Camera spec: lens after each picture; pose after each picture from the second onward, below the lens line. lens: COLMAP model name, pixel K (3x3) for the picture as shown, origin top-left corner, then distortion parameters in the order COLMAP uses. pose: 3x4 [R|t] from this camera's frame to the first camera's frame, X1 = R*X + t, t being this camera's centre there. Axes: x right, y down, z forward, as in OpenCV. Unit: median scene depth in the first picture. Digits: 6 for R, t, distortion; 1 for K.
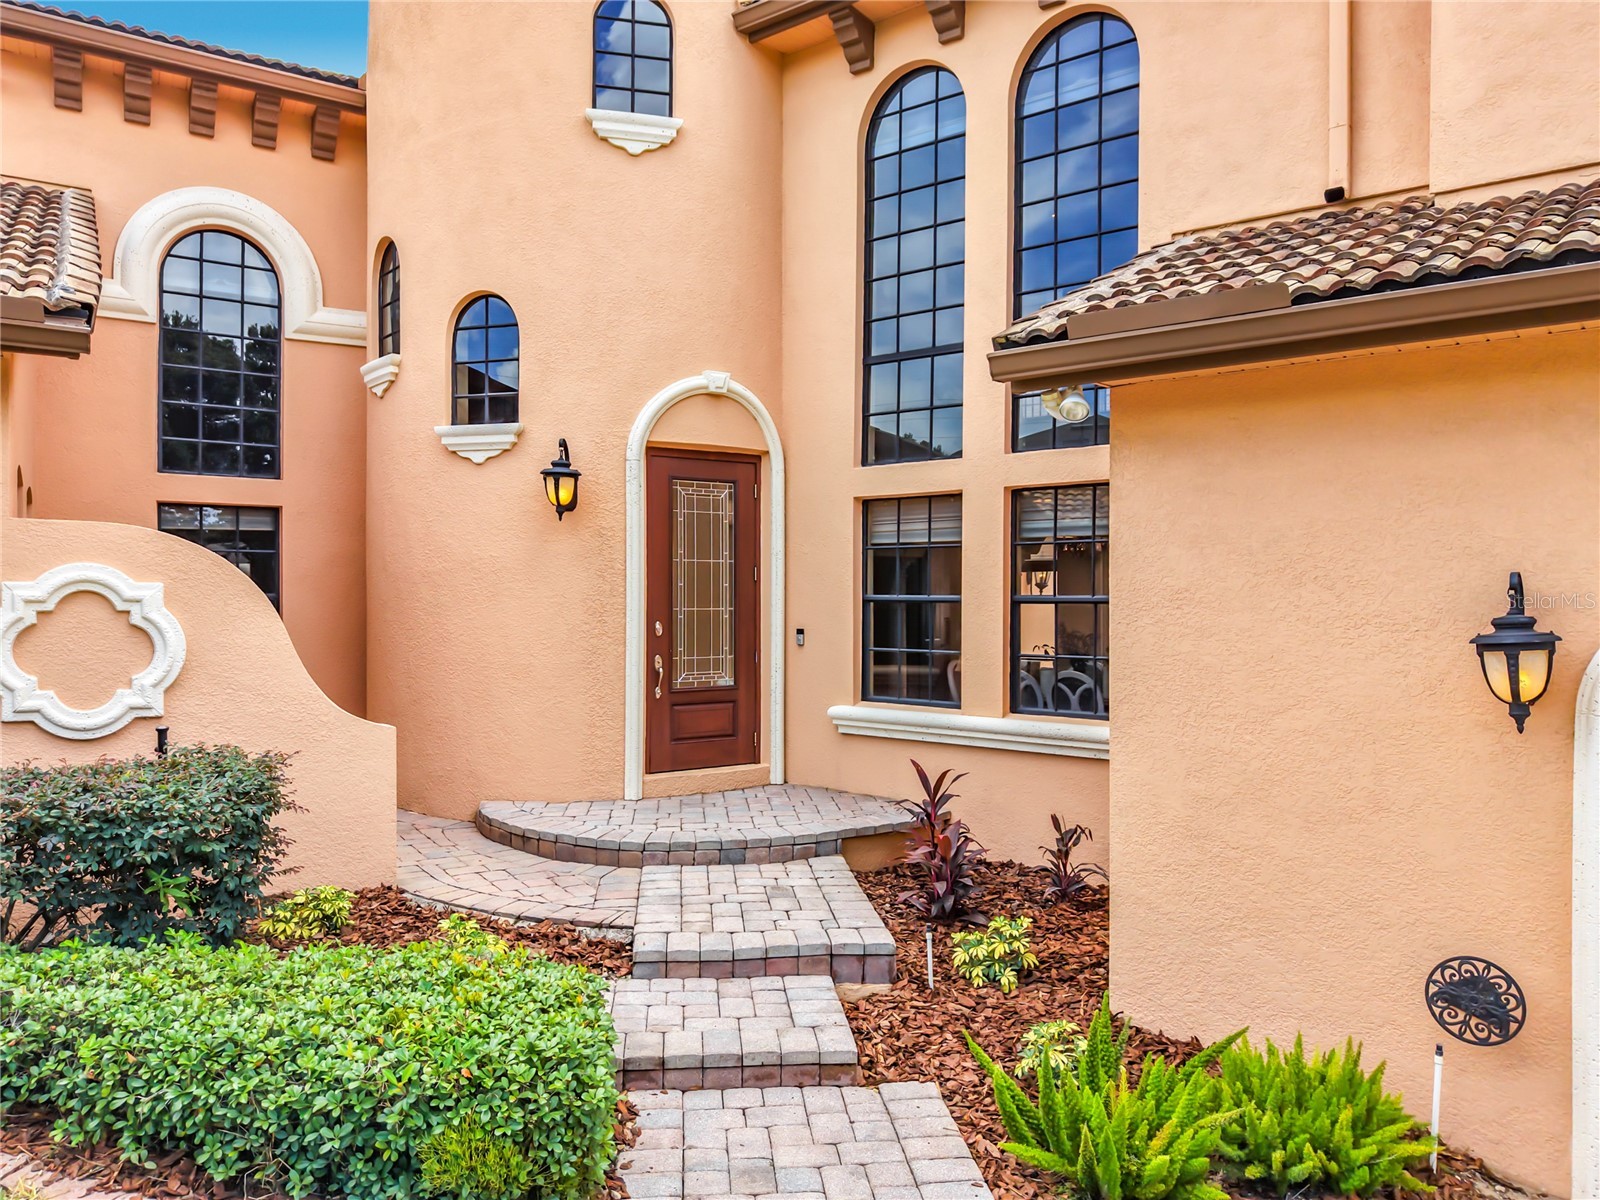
lens RADIAL K [[1111.6, 0, 800.0], [0, 1111.6, 600.0], [0, 0, 1]] dist [0.001794, -0.002616]
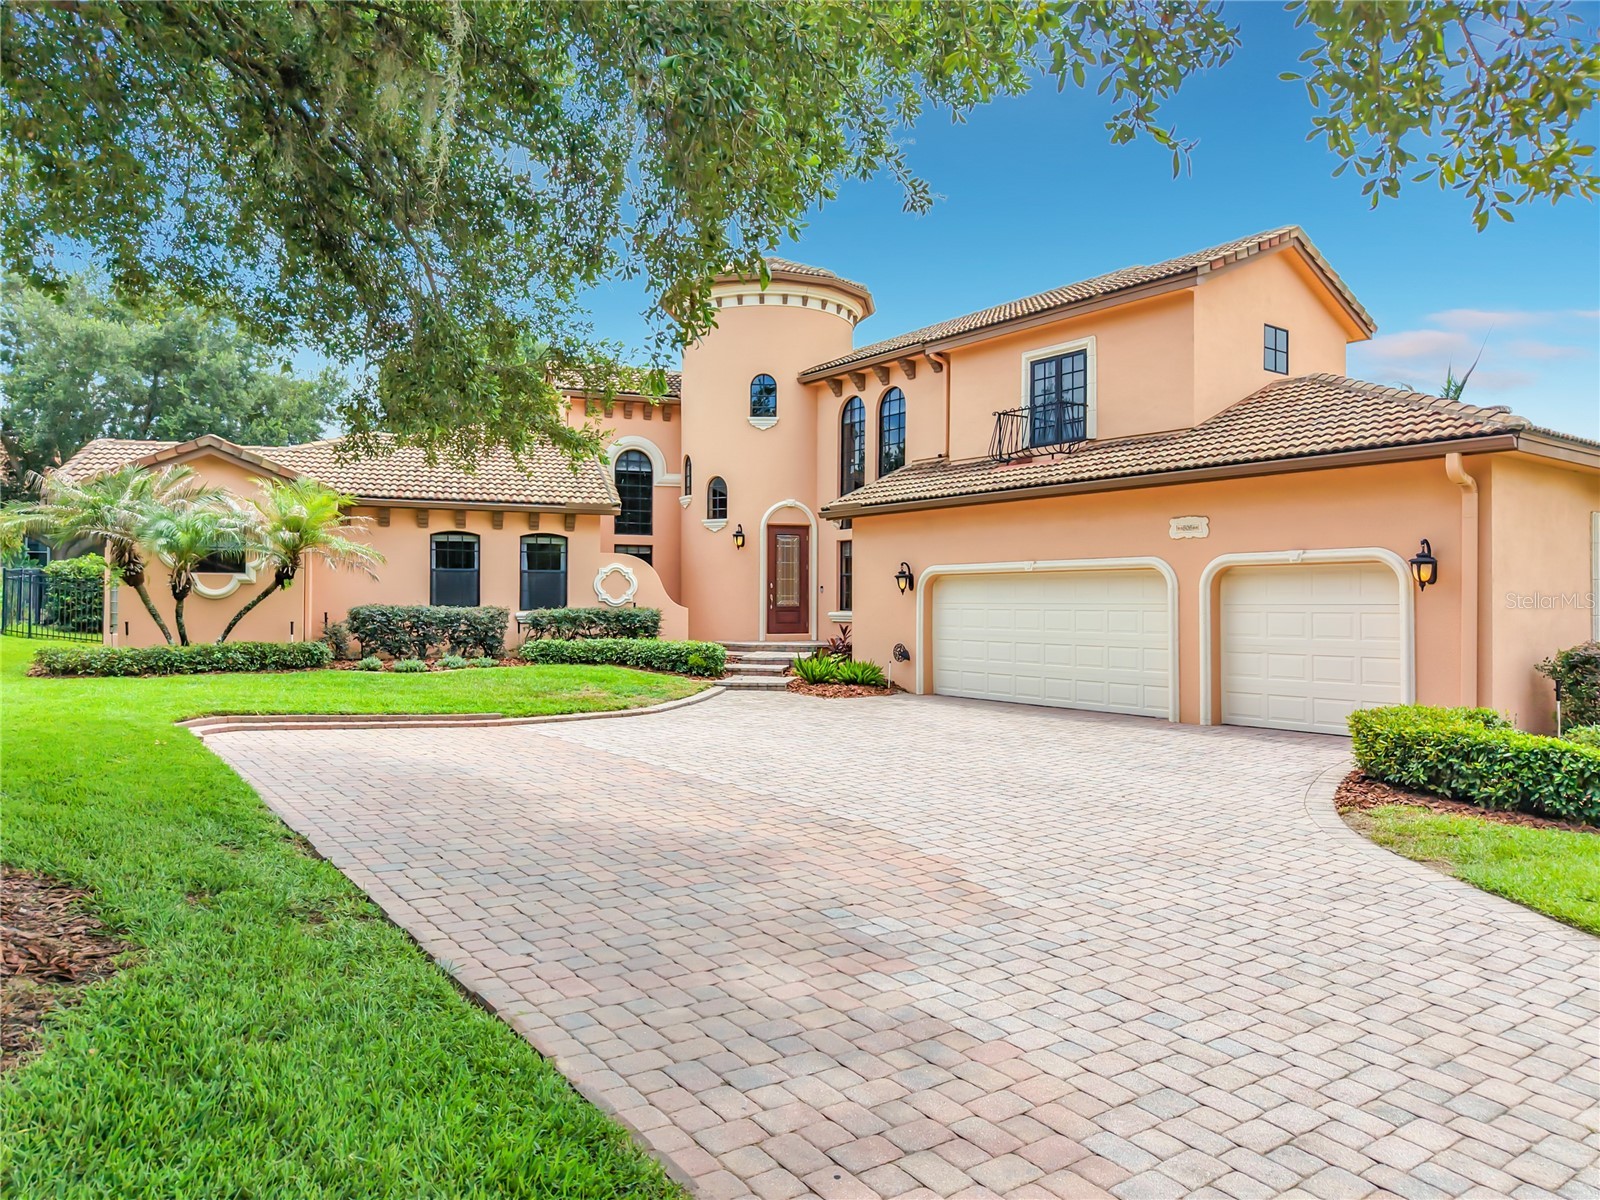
lens RADIAL K [[1070.1, 0, 800.0], [0, 1070.1, 600.0], [0, 0, 1]] dist [0.044652, -0.087228]
pose [[0.965756, 0.000632, -0.259452, 0.779849], [-0.002822, 0.999963, -0.008071, 0.098257], [0.259437, 0.008527, 0.965722, -1.983220]]
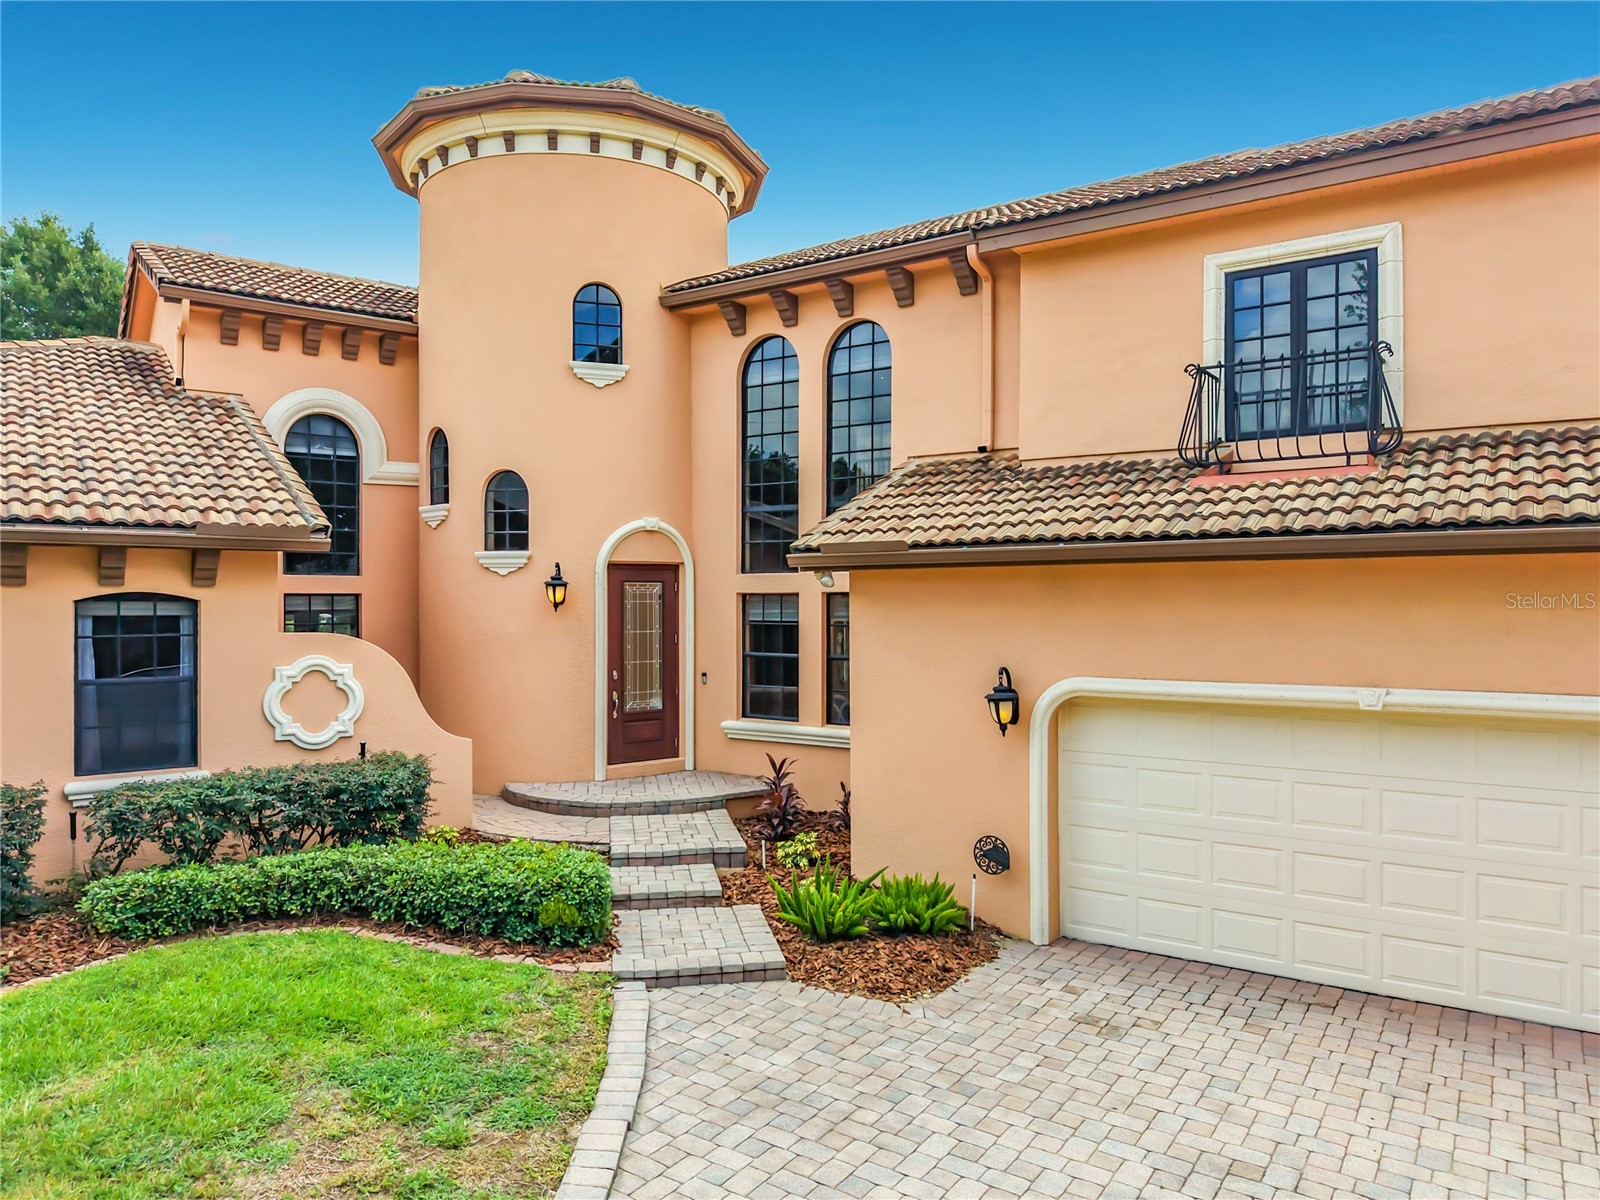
lens RADIAL K [[1070.1, 0, 800.0], [0, 1070.1, 600.0], [0, 0, 1]] dist [0.044652, -0.087228]
pose [[0.997522, -0.005108, 0.070164, 0.036852], [0.005302, 0.999983, -0.002582, -0.088977], [-0.070149, 0.002947, 0.997532, -0.659639]]
